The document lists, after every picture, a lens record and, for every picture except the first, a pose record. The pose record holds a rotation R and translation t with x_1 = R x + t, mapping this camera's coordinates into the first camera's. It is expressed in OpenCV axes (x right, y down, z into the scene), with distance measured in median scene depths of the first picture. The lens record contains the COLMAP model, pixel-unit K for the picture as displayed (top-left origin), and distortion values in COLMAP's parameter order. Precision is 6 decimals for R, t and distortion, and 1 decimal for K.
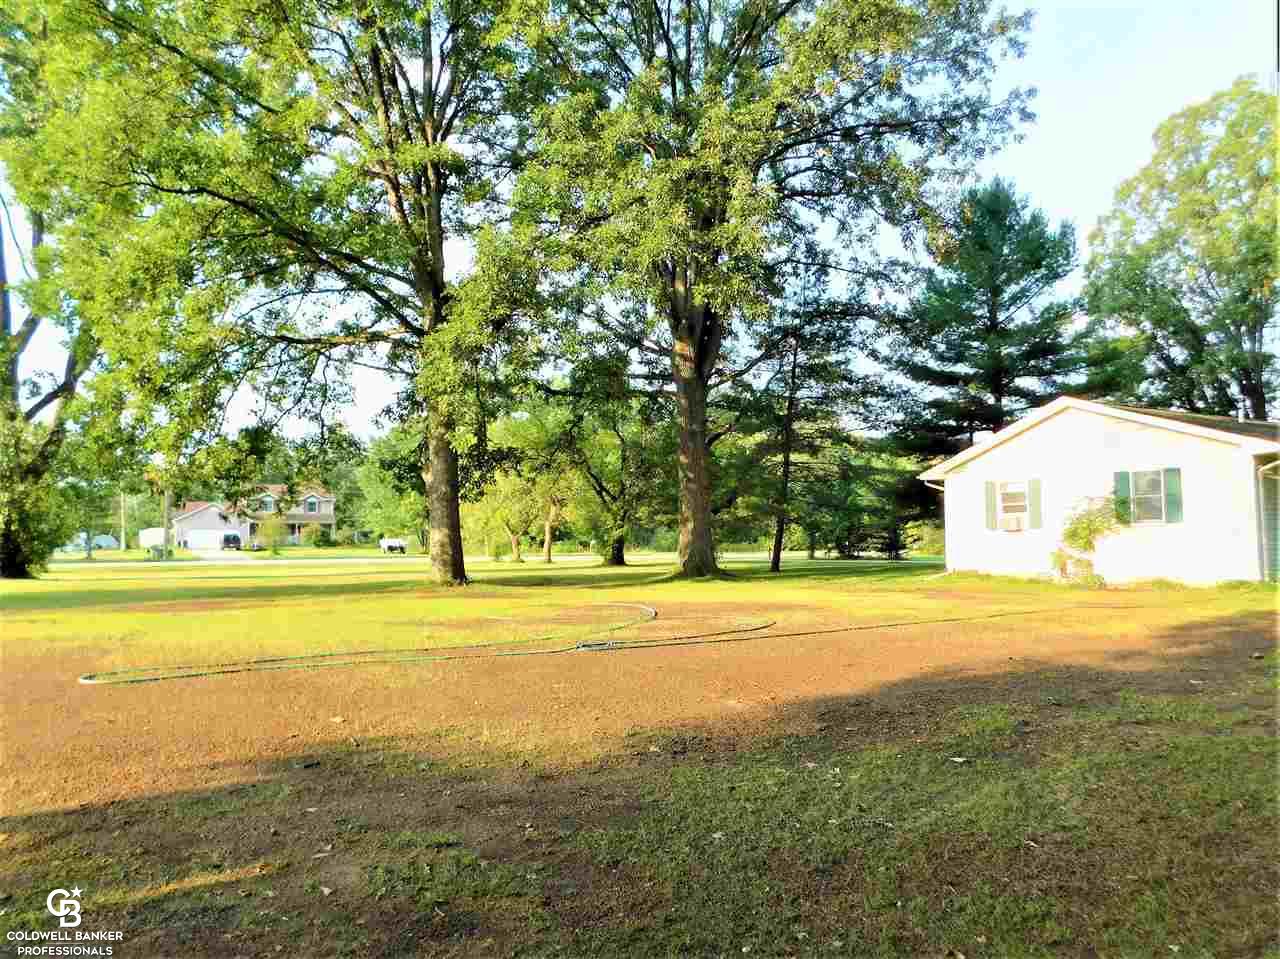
lens RADIAL K [[864.8, 0, 645.0], [0, 864.8, 478.1], [0, 0, 1]] dist [-0.070589, 0.060808]
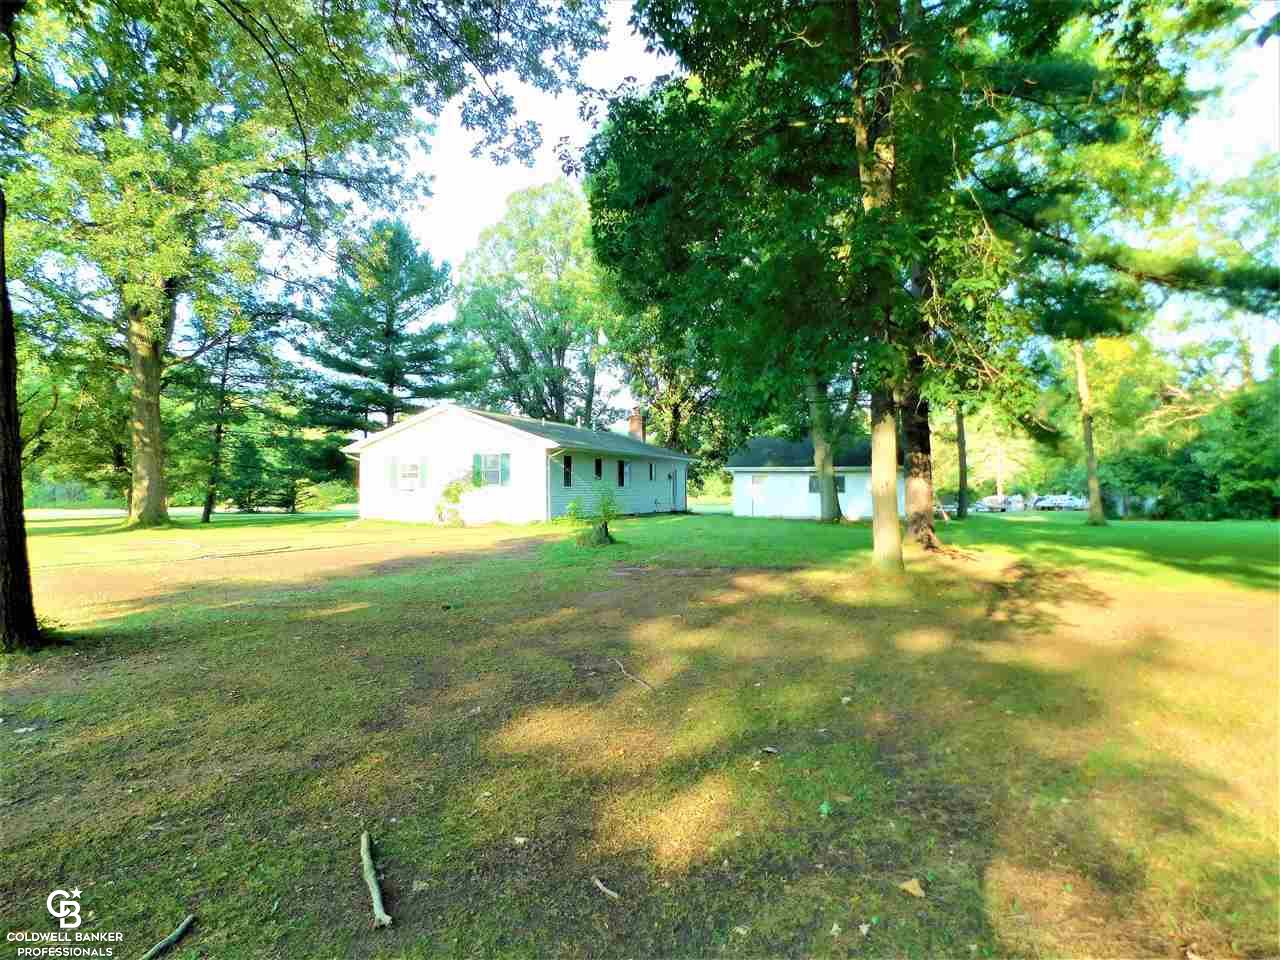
lens RADIAL K [[864.8, 0, 645.0], [0, 864.8, 478.6], [0, 0, 1]] dist [-0.070589, 0.060808]
pose [[0.754029, 0.015669, 0.656655, -0.159087], [-0.048390, 0.998324, 0.031745, -0.017054], [-0.655057, -0.055712, 0.753523, -0.257173]]
